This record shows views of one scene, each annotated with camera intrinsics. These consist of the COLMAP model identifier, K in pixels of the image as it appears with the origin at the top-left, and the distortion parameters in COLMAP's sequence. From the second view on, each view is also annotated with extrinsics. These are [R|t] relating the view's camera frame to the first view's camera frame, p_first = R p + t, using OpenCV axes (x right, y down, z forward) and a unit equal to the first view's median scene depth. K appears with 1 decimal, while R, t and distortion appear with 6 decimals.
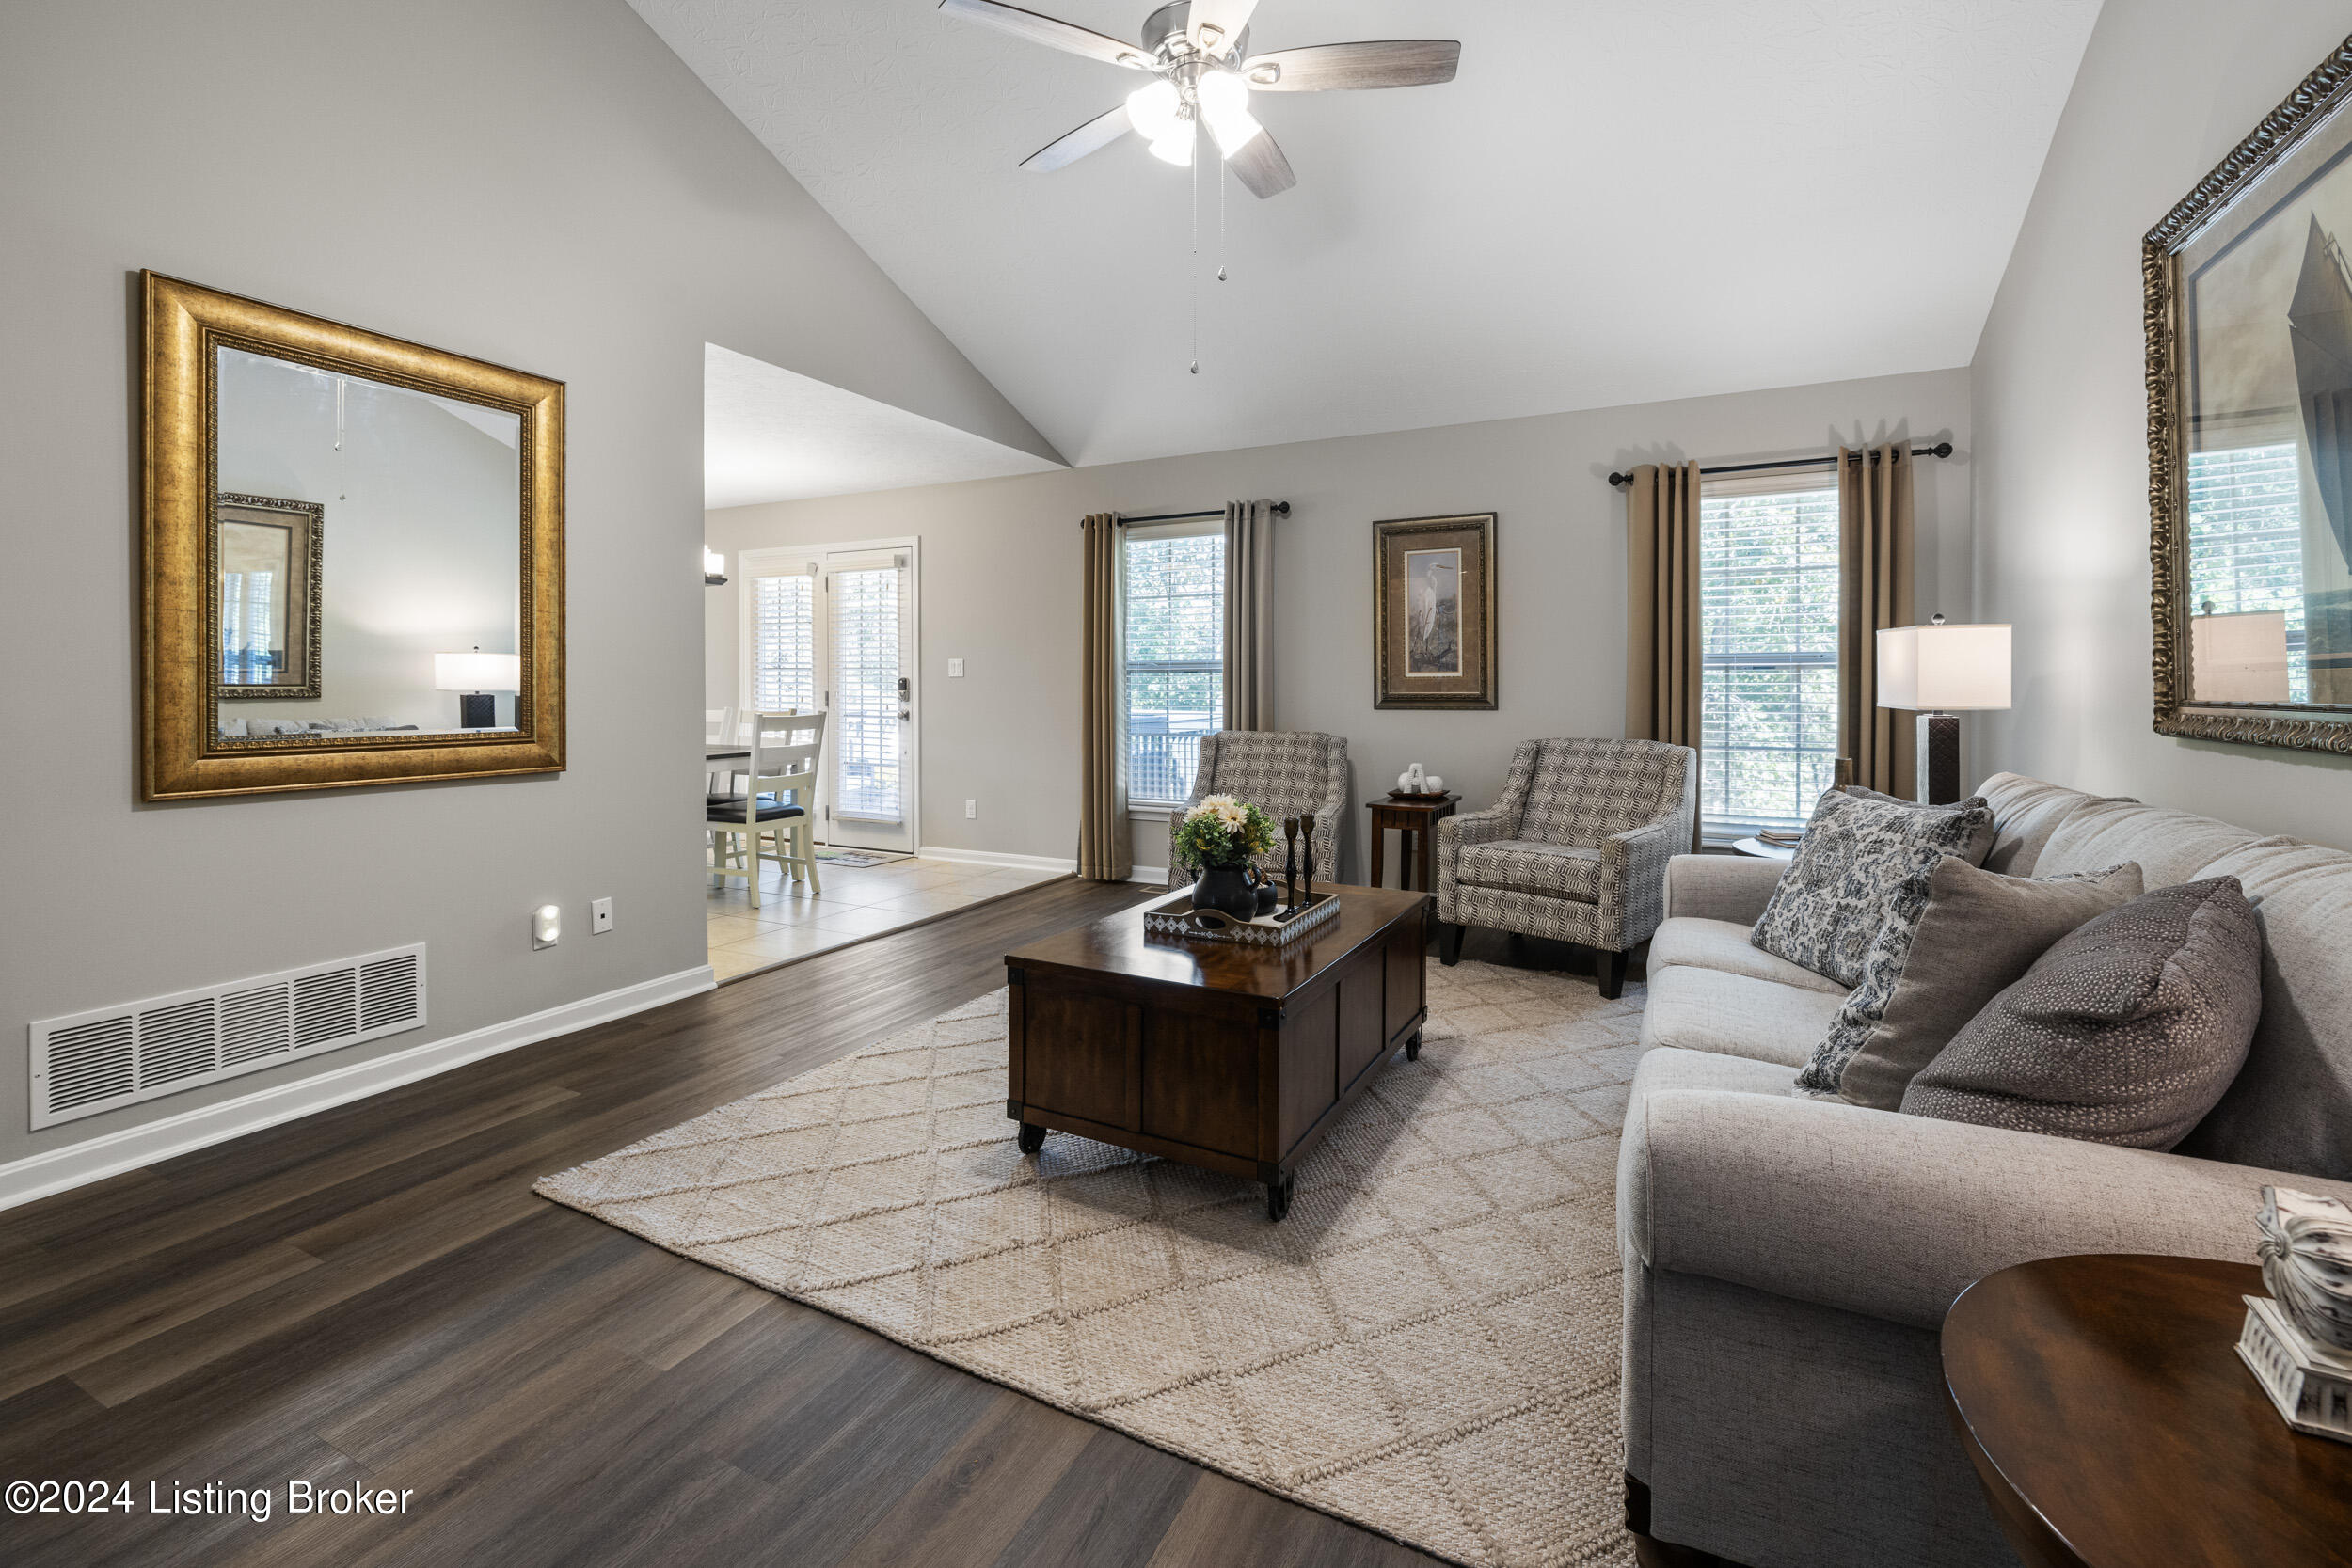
lens RADIAL K [[1022.9, 0, 1169.7], [0, 1022.9, 690.2], [0, 0, 1]] dist [0.000323, 0.000216]
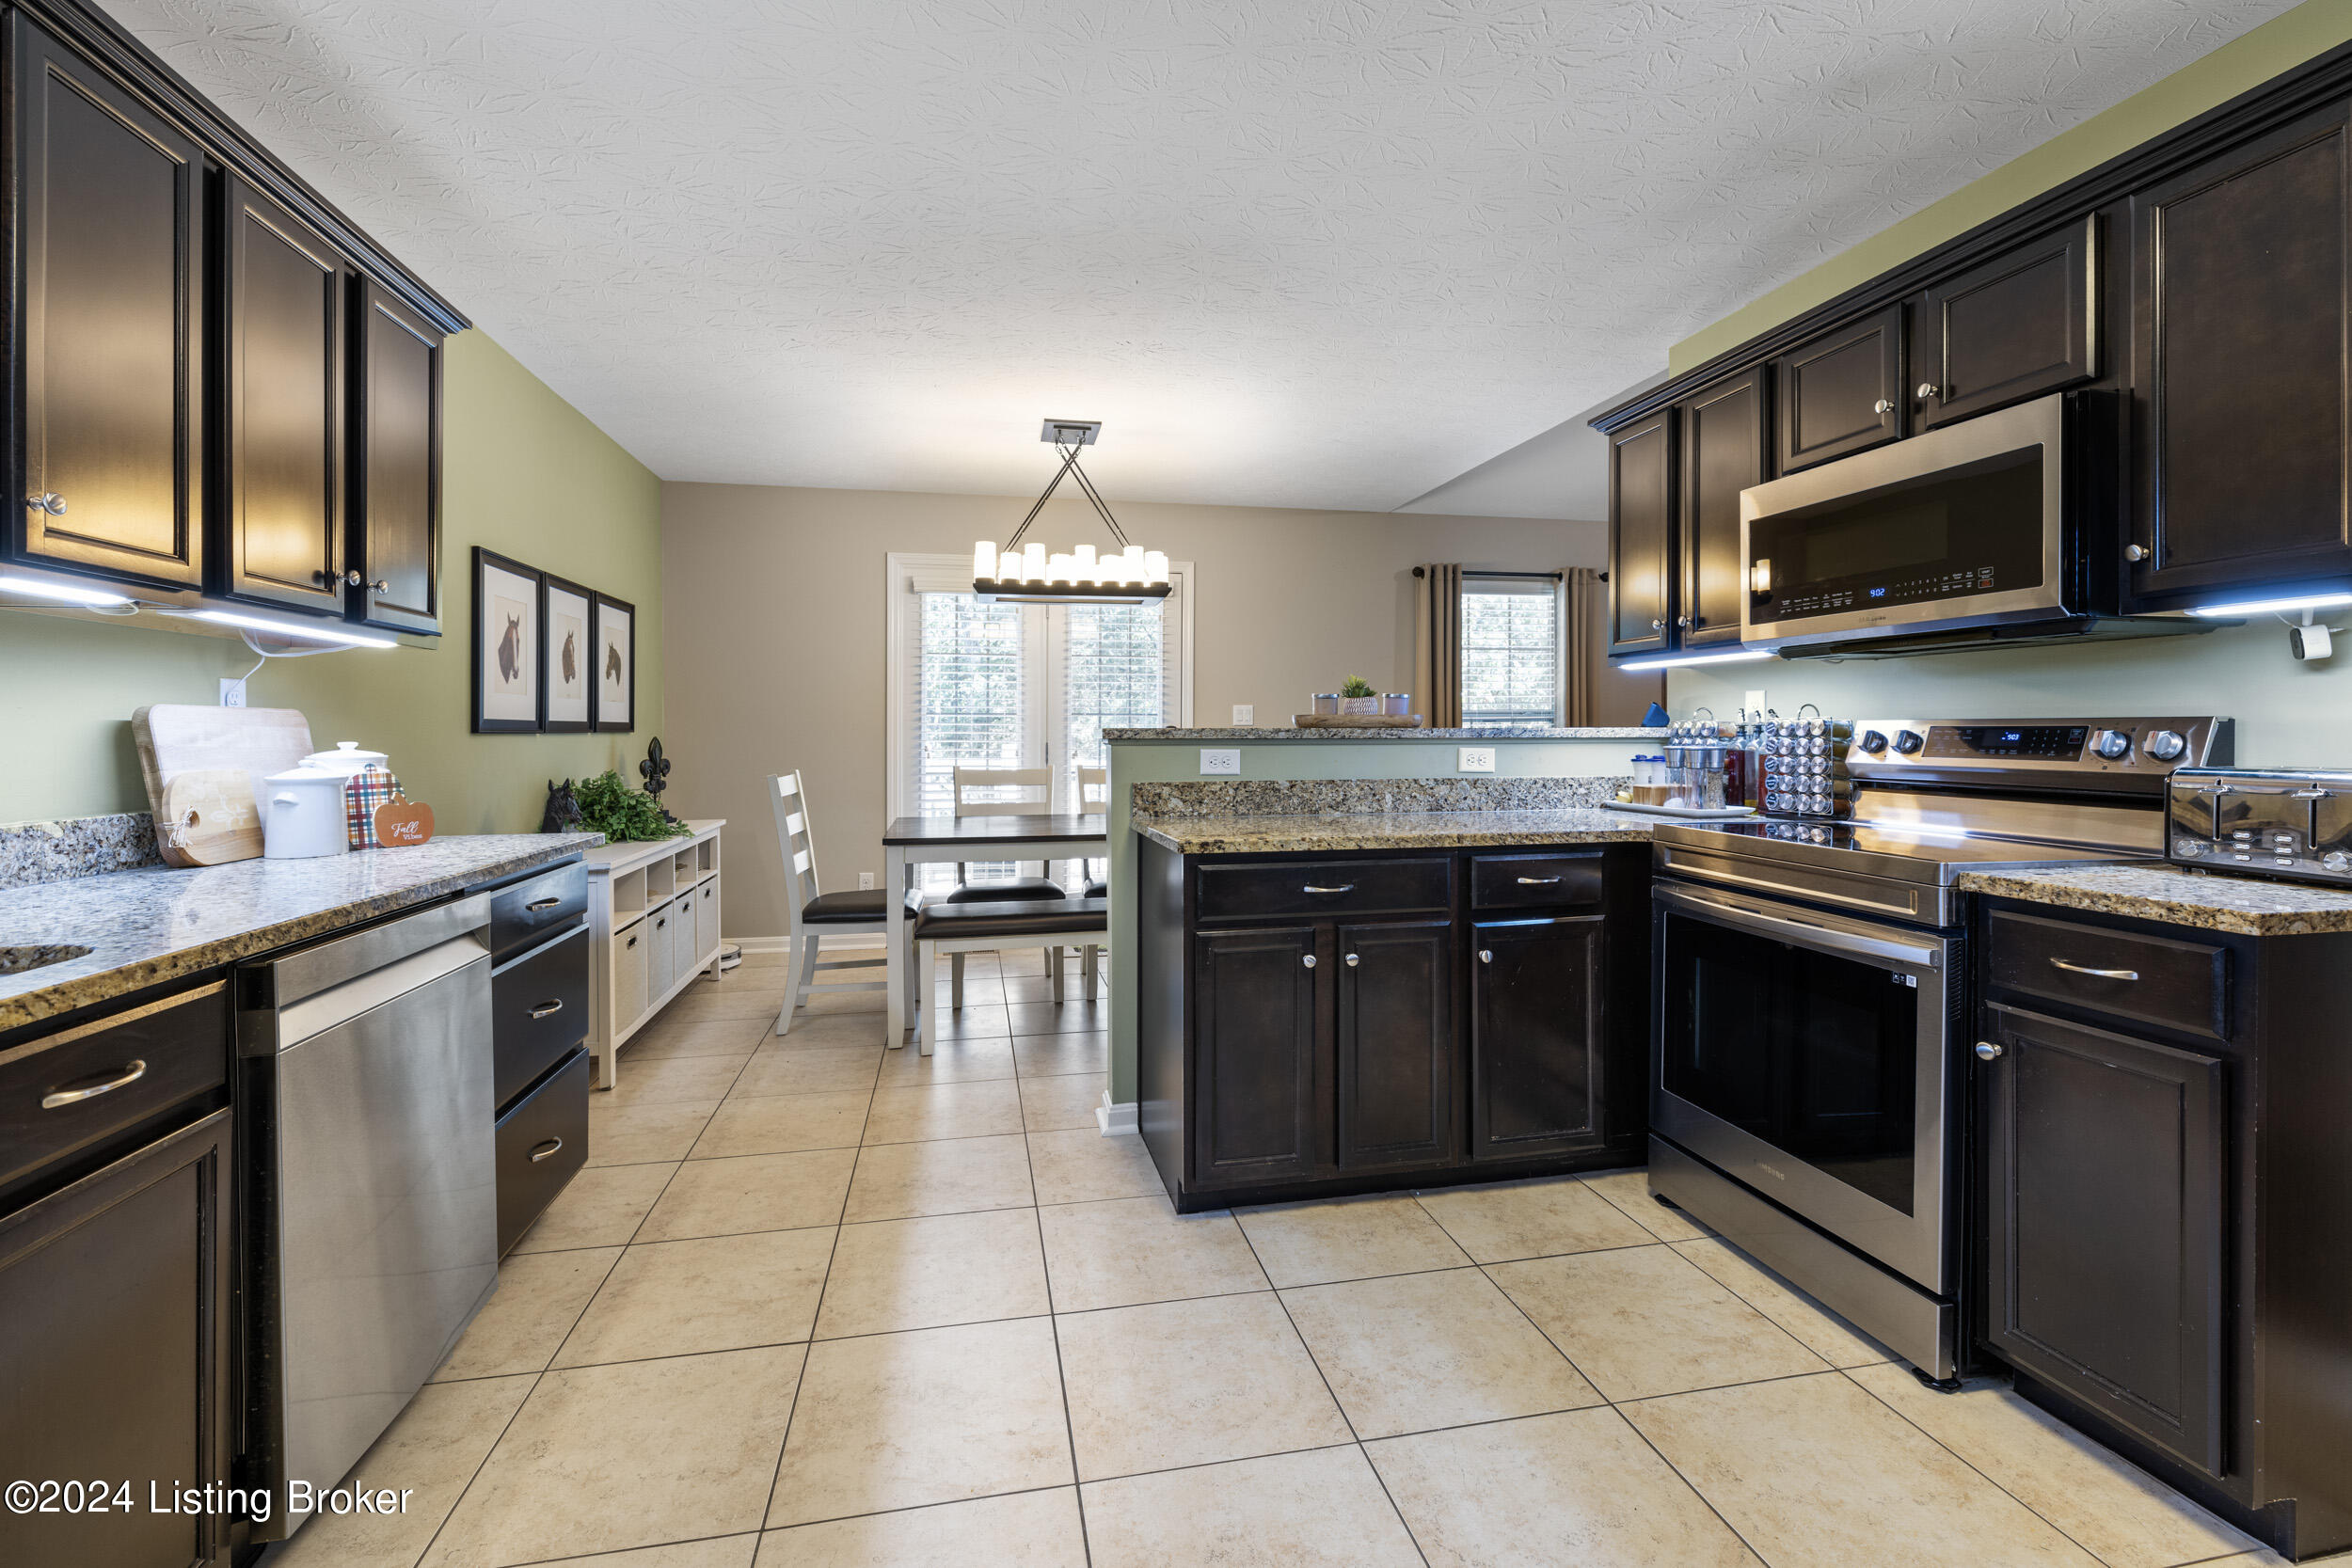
lens RADIAL K [[1004.6, 0, 1172.6], [0, 1004.6, 731.9], [0, 0, 1]] dist [-0.001177, -0.000221]
pose [[0.785350, 0.001462, 0.619050, -1.130174], [0.003138, 0.999975, -0.006343, -0.005748], [-0.619044, 0.006924, 0.785326, 0.494038]]
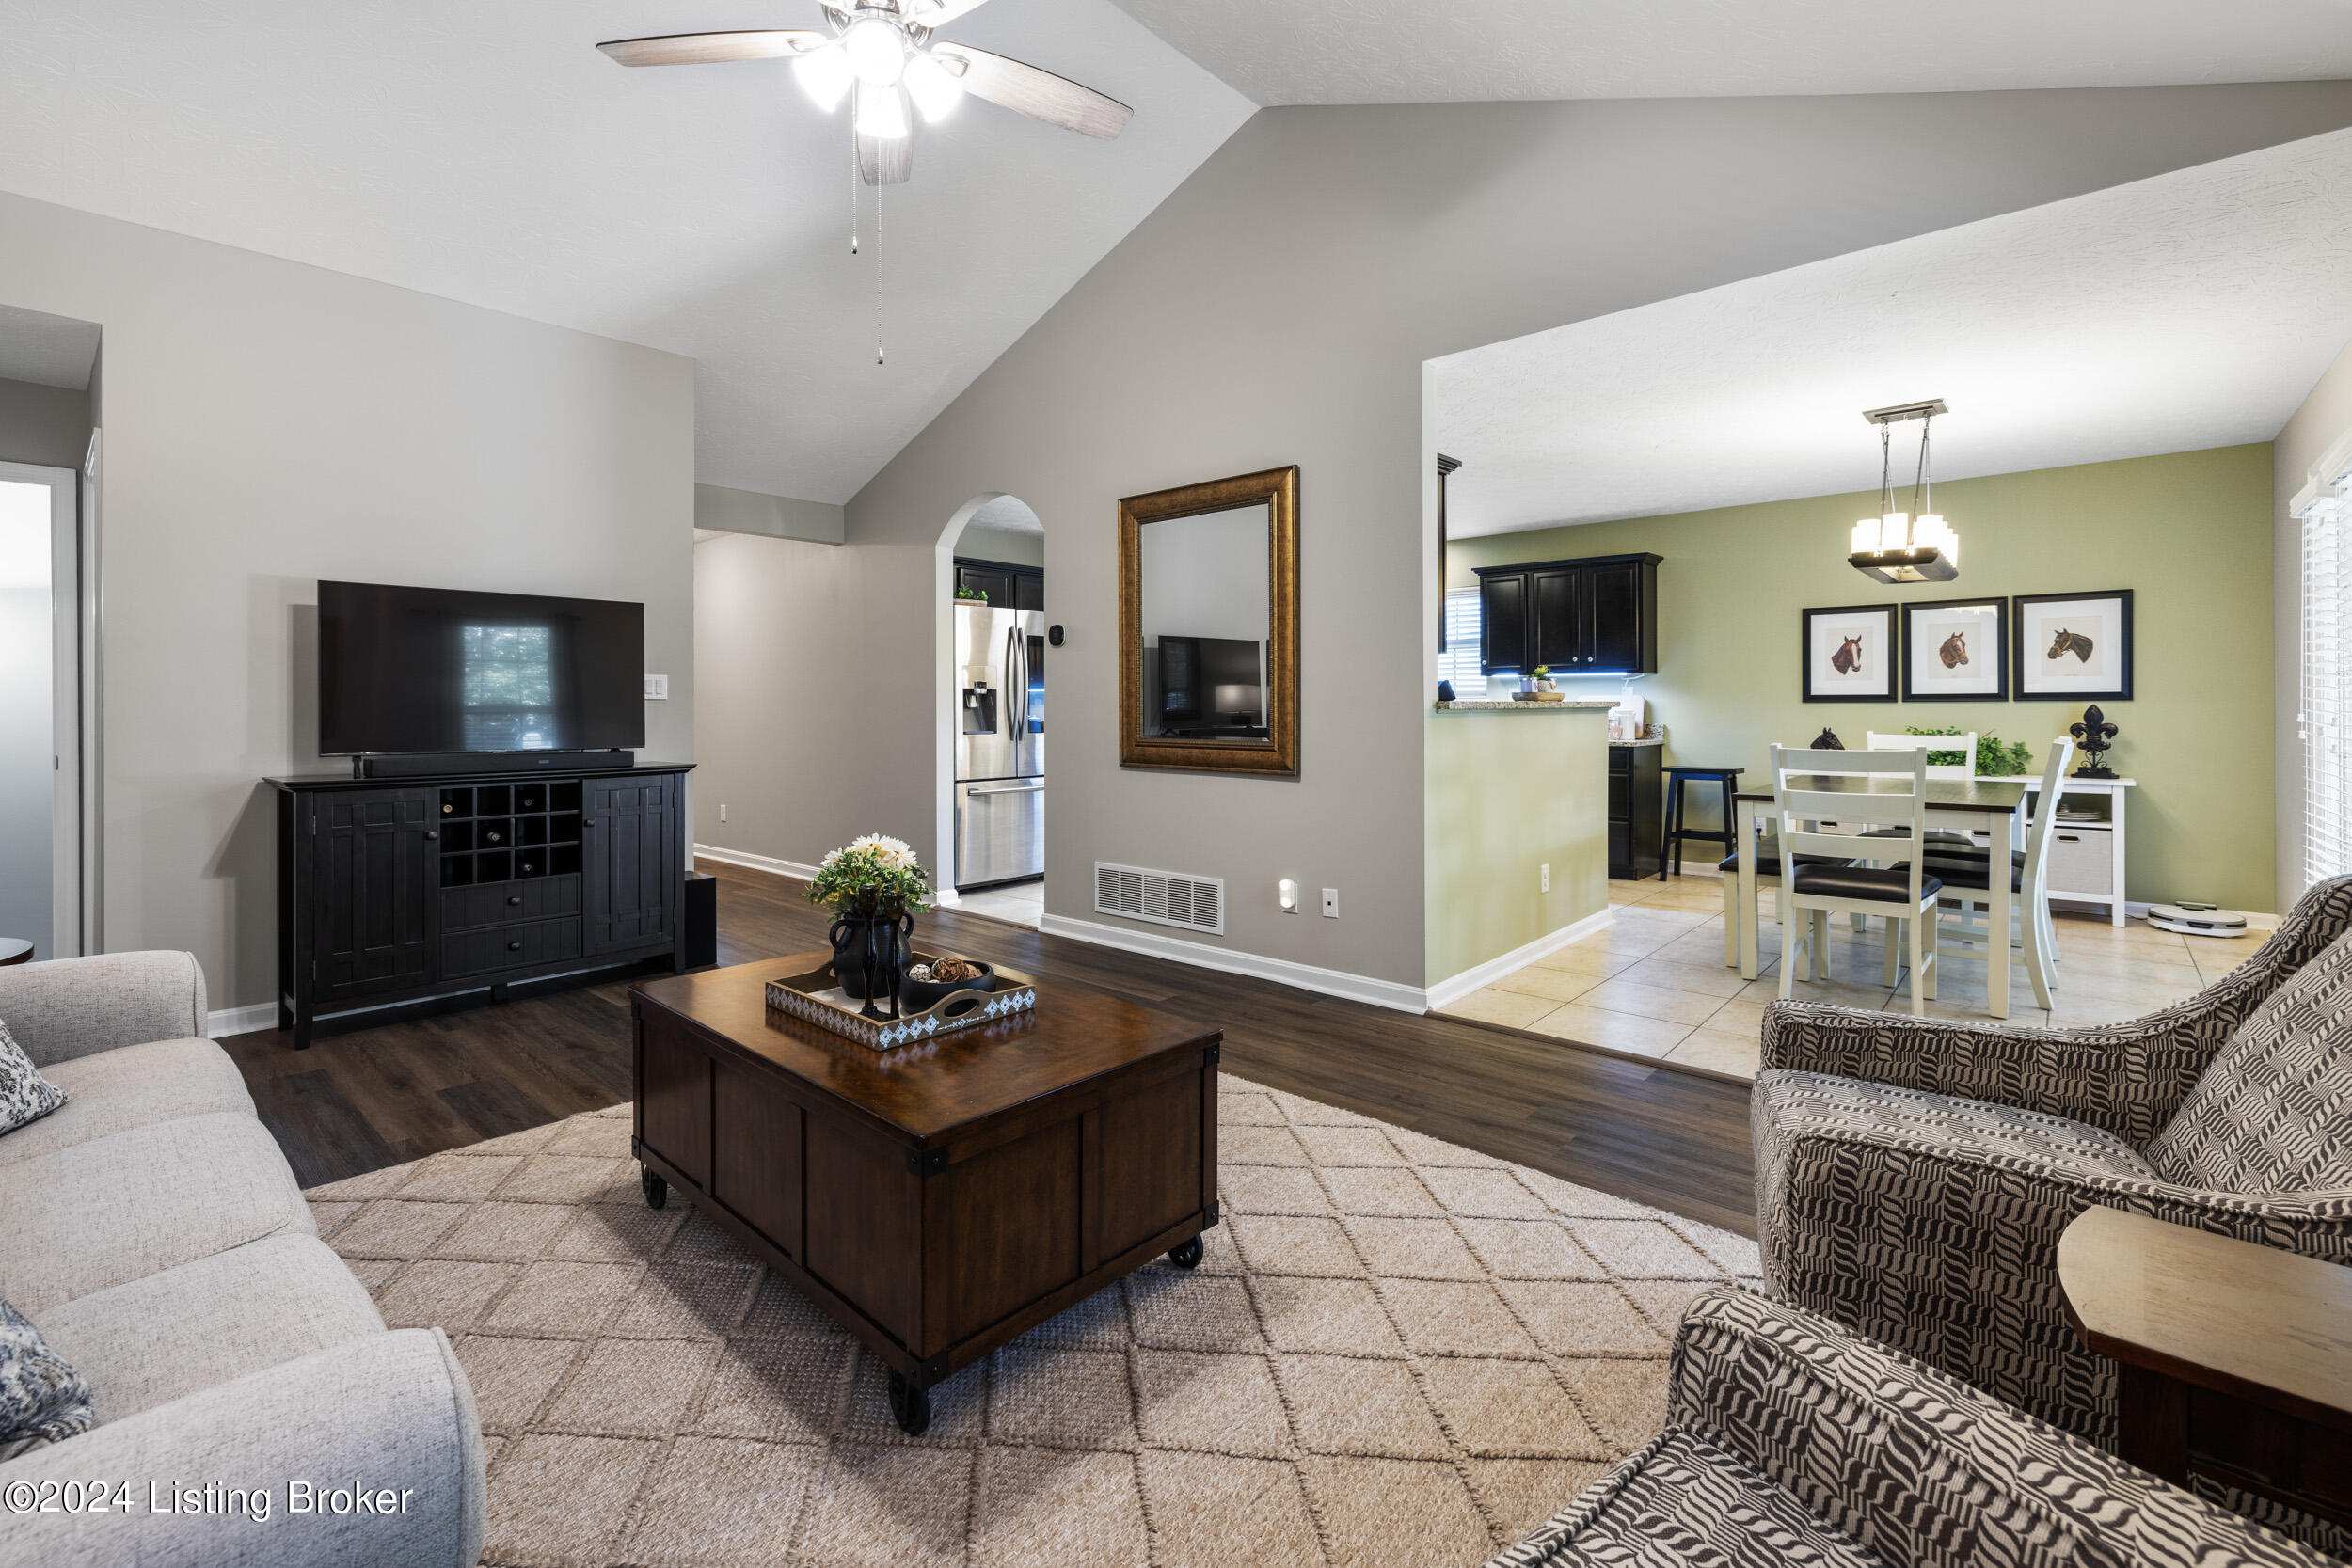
lens RADIAL K [[1024.9, 0, 1174.2], [0, 1024.9, 714.9], [0, 0, 1]] dist [-0.000682, 0.000266]
pose [[-0.258595, 0.009008, -0.965944, 0.474913], [-0.001799, 0.999950, 0.009807, -0.005709], [0.965984, 0.004274, -0.258566, 0.853461]]
